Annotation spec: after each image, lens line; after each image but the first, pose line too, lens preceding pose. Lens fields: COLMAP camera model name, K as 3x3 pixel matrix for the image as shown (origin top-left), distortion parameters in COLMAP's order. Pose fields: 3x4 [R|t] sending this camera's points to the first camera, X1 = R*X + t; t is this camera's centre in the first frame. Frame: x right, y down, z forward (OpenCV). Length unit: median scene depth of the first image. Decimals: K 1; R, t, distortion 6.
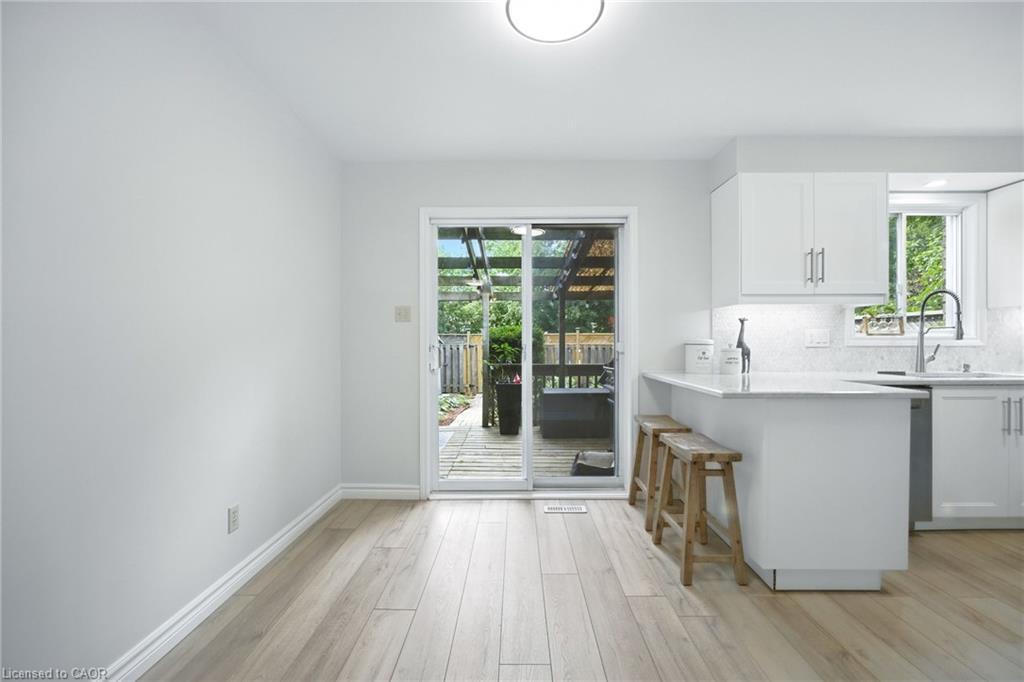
lens RADIAL K [[450.7, 0, 511.7], [0, 450.7, 336.2], [0, 0, 1]] dist [-0.015104, 0.000320]
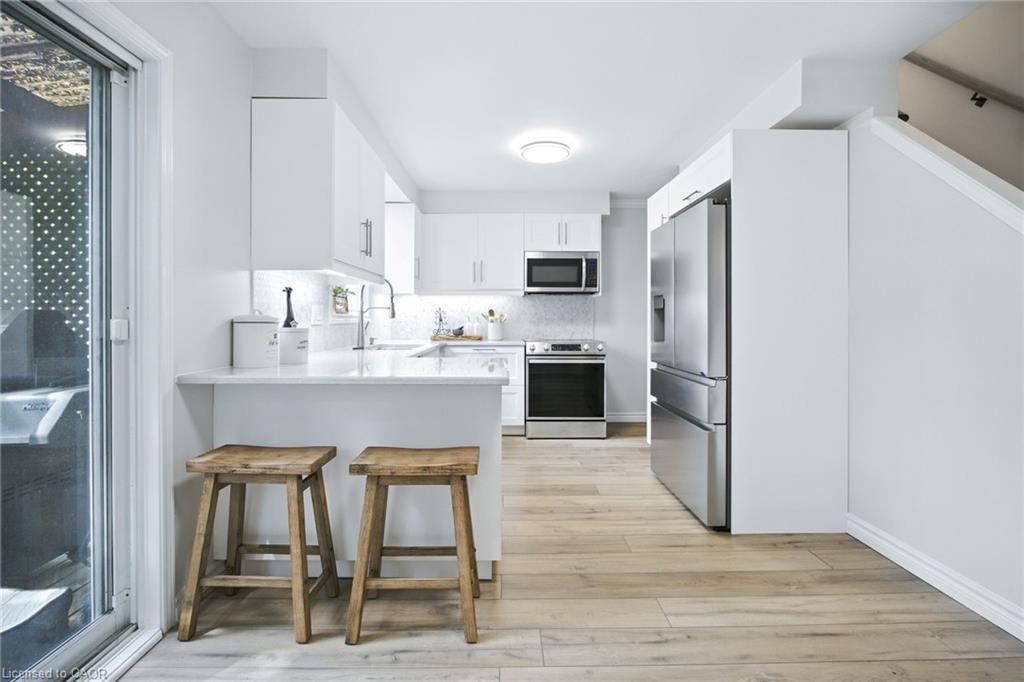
lens RADIAL K [[453.7, 0, 513.3], [0, 453.7, 318.2], [0, 0, 1]] dist [-0.018228, 0.000523]
pose [[-0.035738, 0.006183, 0.999342, -0.254659], [-0.012856, 0.999895, -0.006647, 0.011332], [-0.999279, -0.013085, -0.035655, 0.660484]]
